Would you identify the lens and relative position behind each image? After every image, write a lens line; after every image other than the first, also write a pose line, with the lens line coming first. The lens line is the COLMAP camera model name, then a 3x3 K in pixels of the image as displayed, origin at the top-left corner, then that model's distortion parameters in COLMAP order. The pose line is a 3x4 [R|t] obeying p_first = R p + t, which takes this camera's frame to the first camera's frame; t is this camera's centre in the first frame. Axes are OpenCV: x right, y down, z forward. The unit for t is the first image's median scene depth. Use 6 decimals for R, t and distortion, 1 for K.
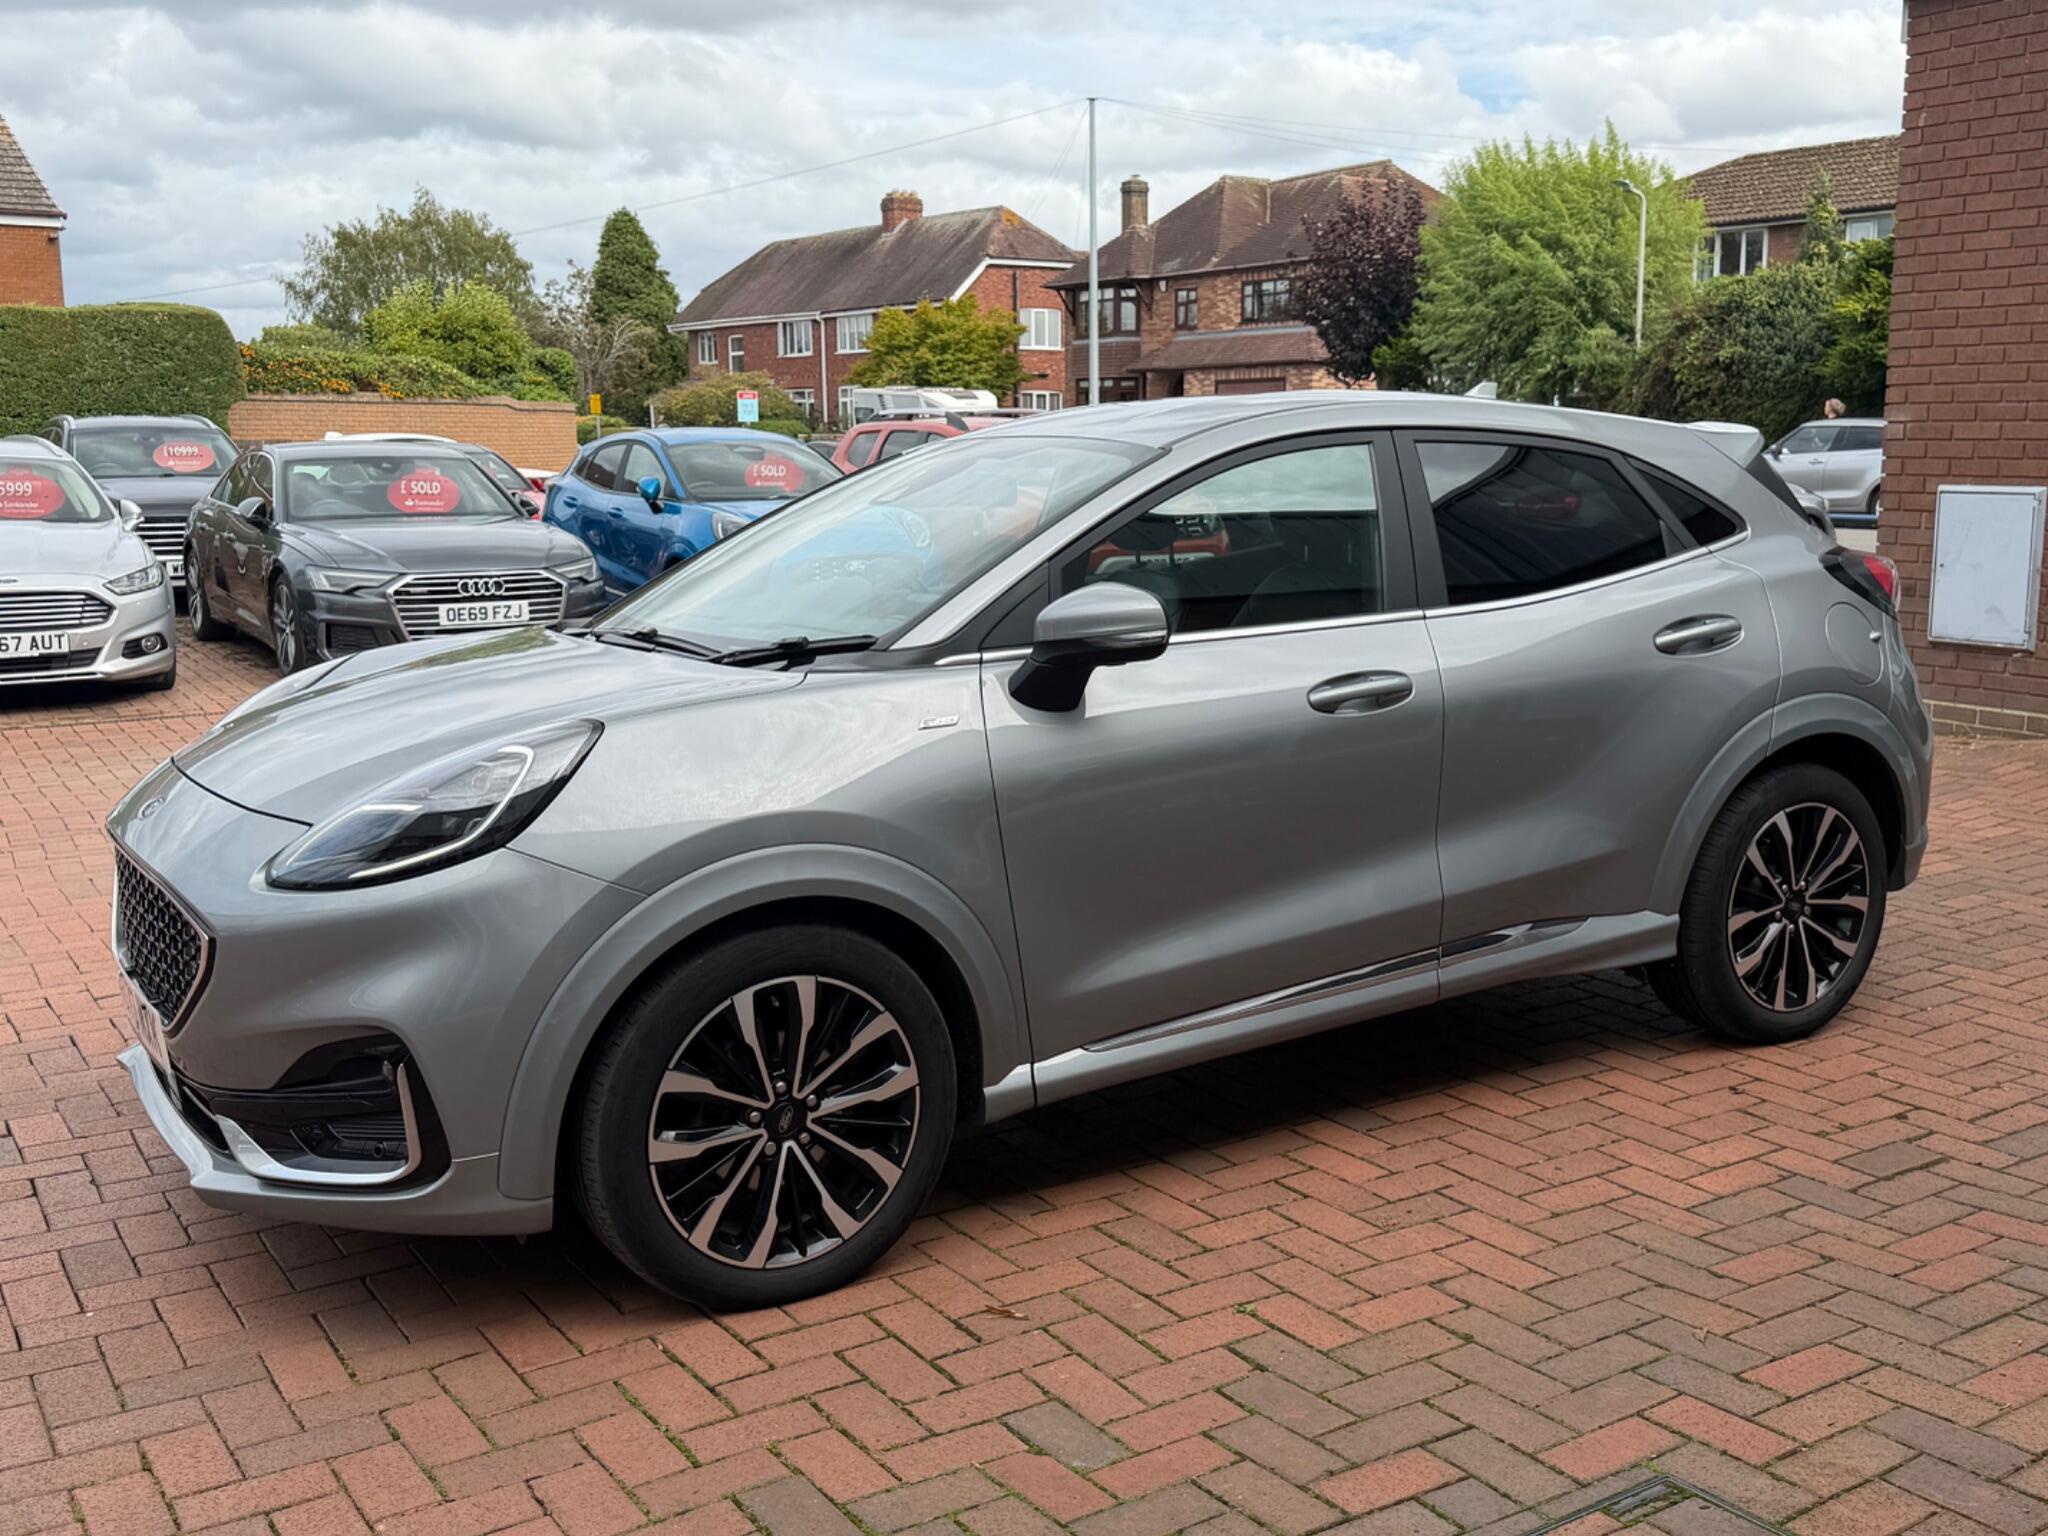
lens RADIAL K [[2003.6, 0, 1026.6], [0, 2003.6, 768.7], [0, 0, 1]] dist [0.052590, 0.000000]
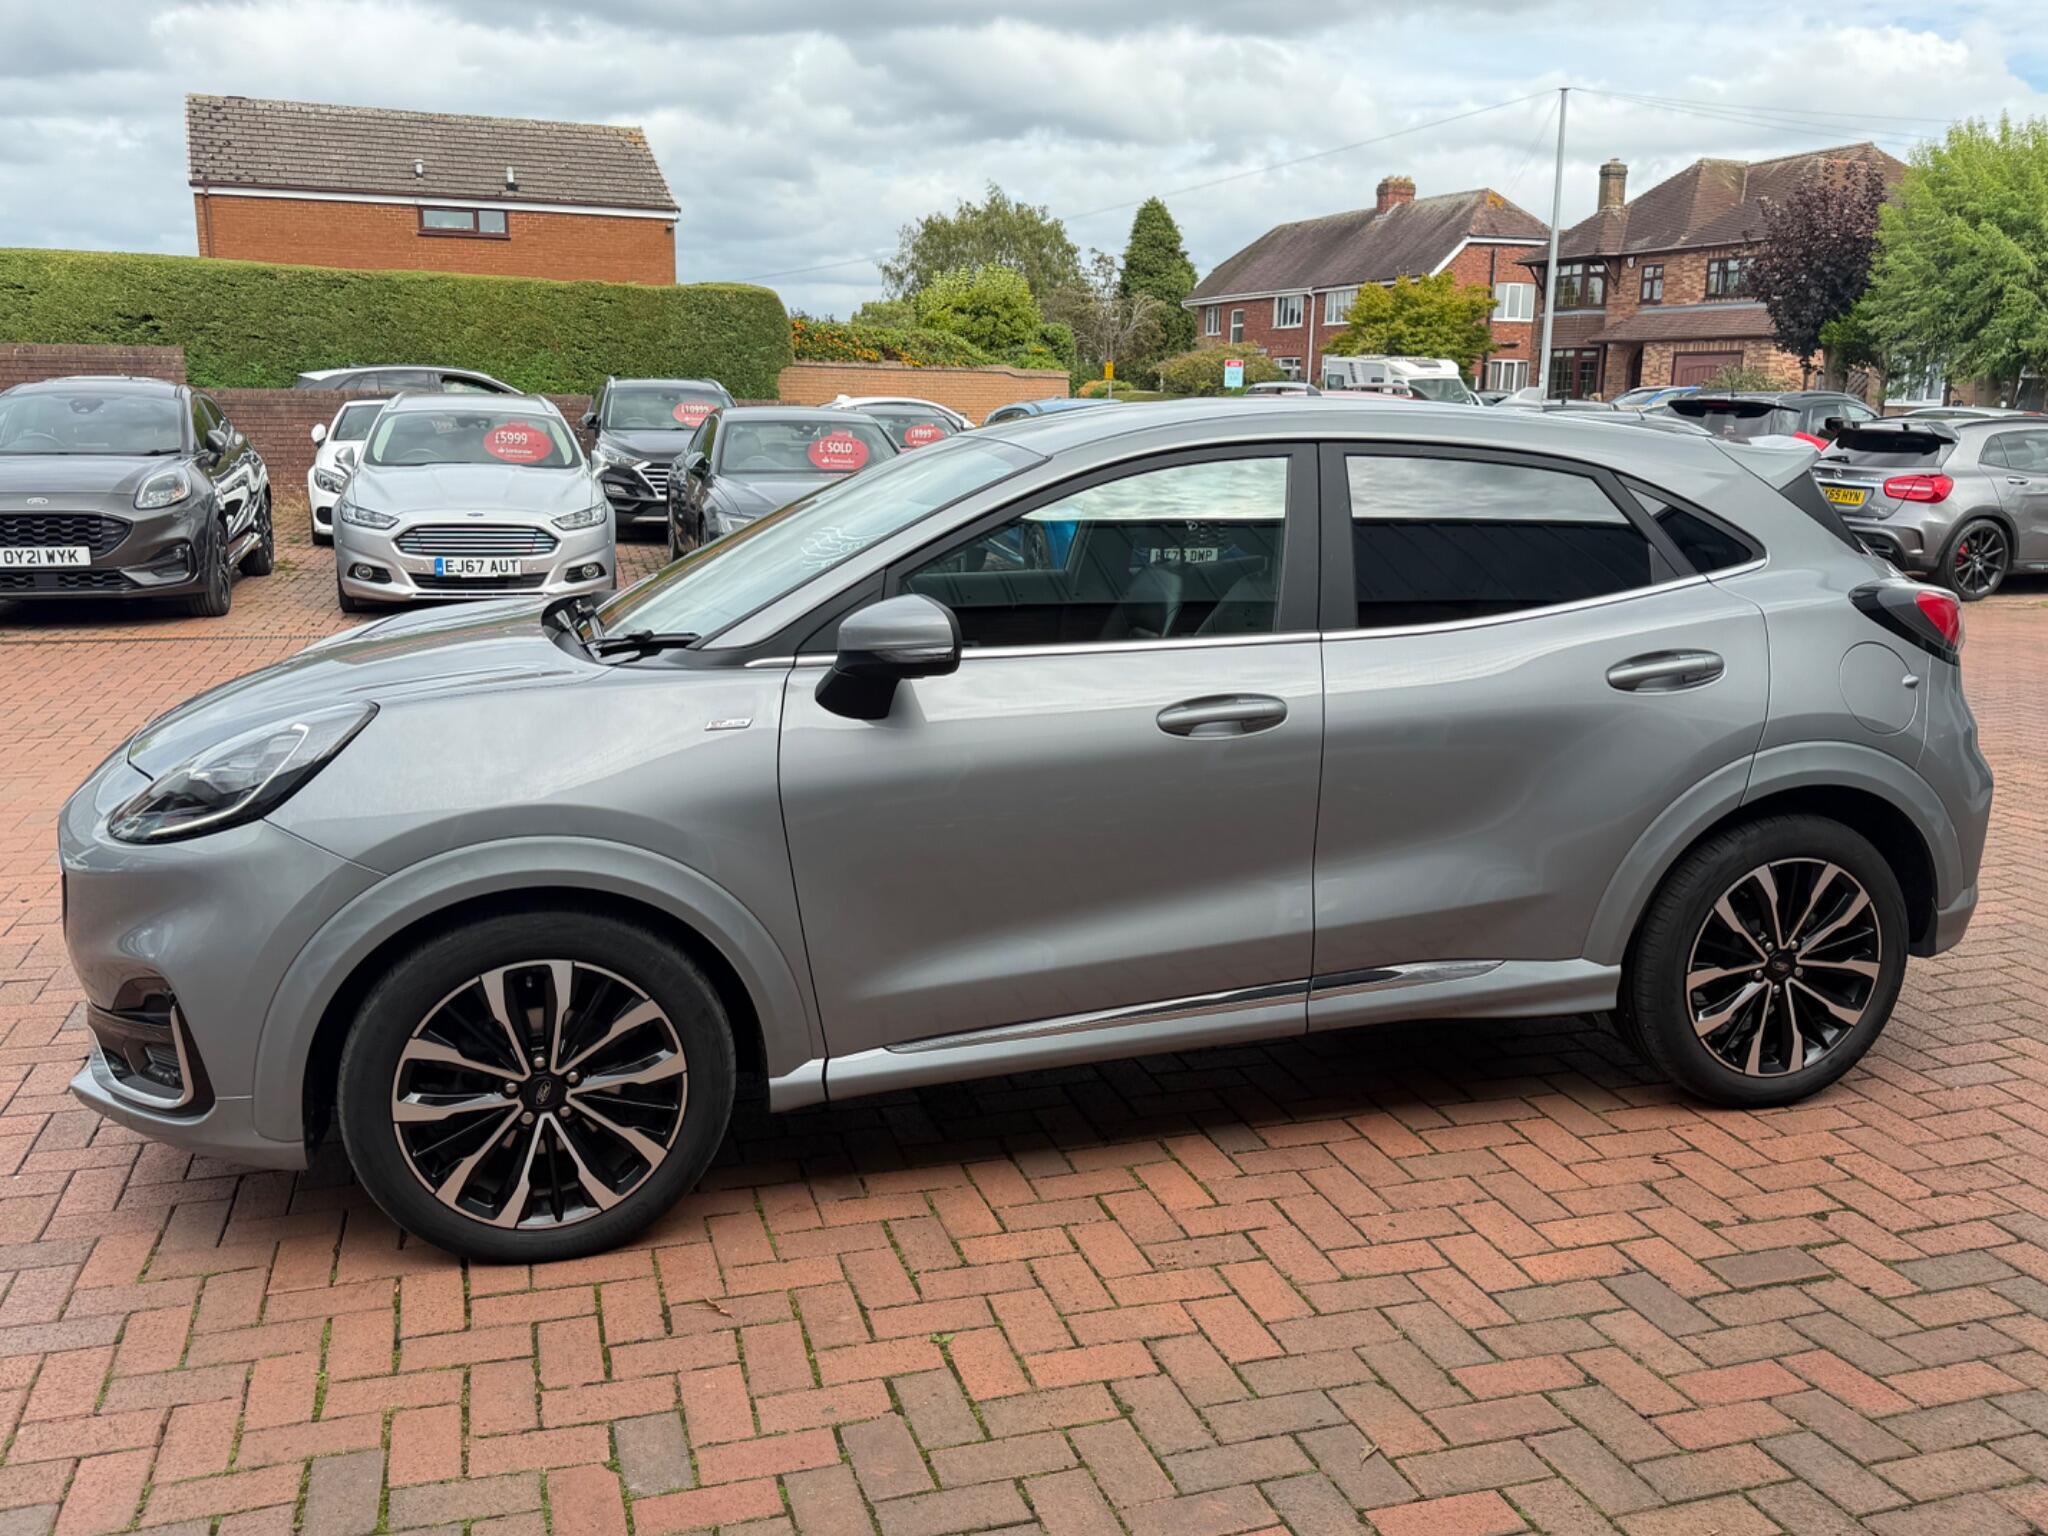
lens RADIAL K [[1723.4, 0, 1023.7], [0, 1723.4, 775.1], [0, 0, 1]] dist [0.095128, -0.167815]
pose [[0.961416, 0.078717, -0.263598, 0.266652], [-0.065159, 0.996081, 0.059802, -0.047773], [0.267272, -0.040319, 0.962777, 0.147388]]
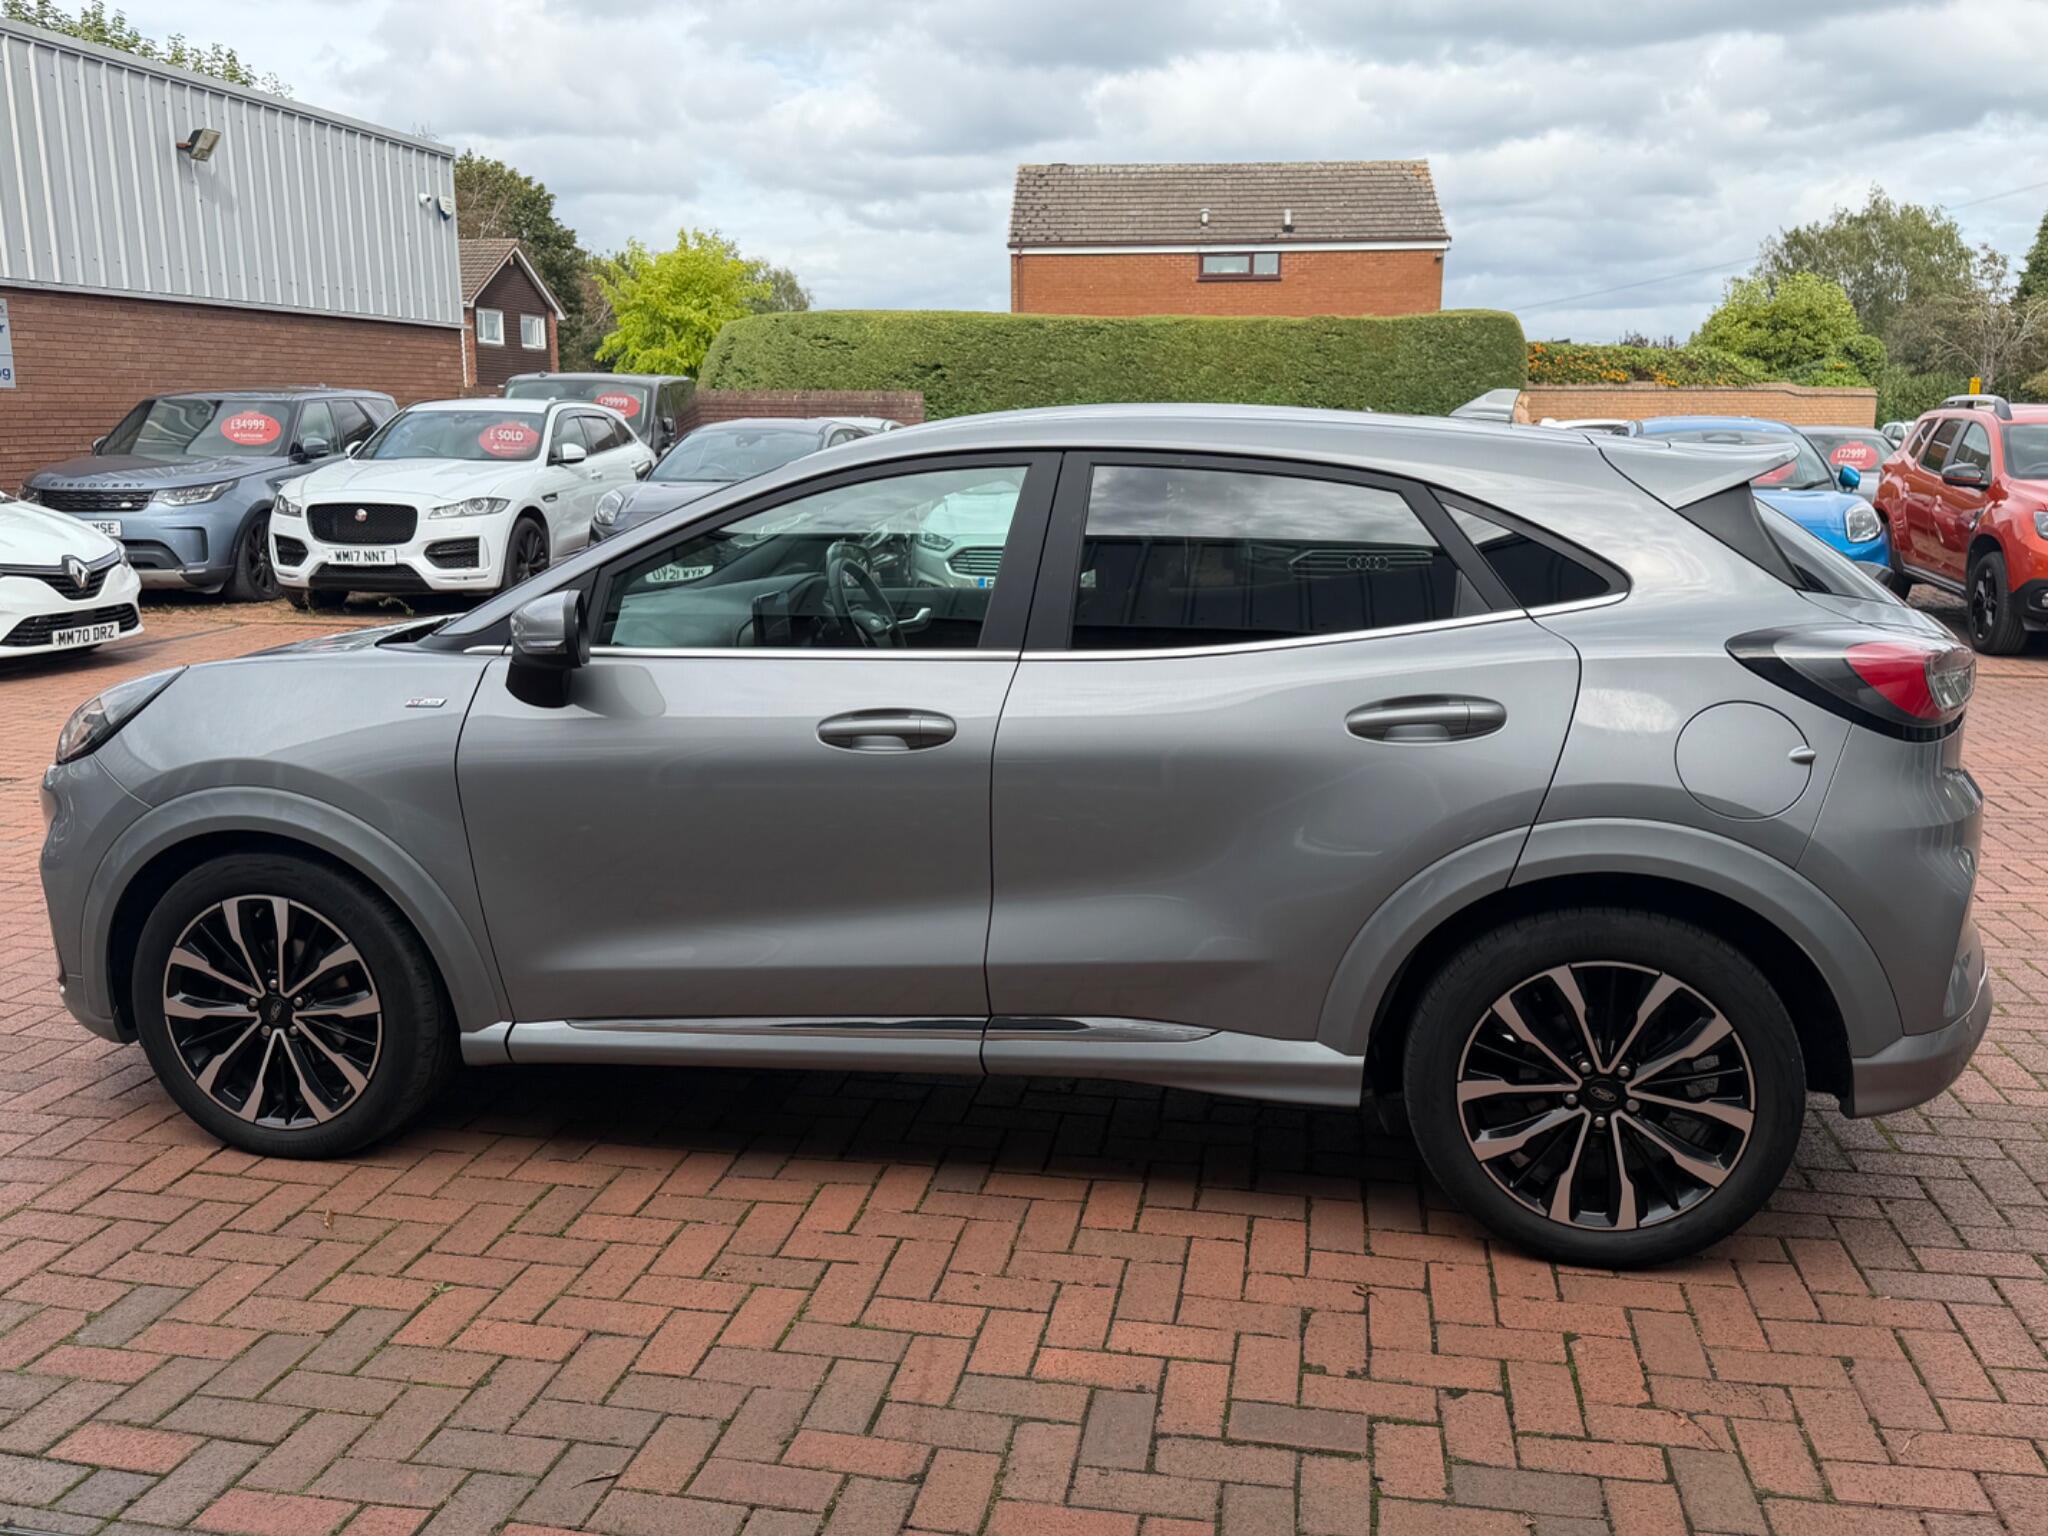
lens RADIAL K [[1723.4, 0, 1017.4], [0, 1723.4, 771.1], [0, 0, 1]] dist [0.095128, -0.167815]
pose [[0.724411, 0.143588, -0.674248, 0.684741], [-0.117909, 0.989462, 0.084035, -0.085013], [0.679210, 0.018624, 0.733708, 0.398869]]
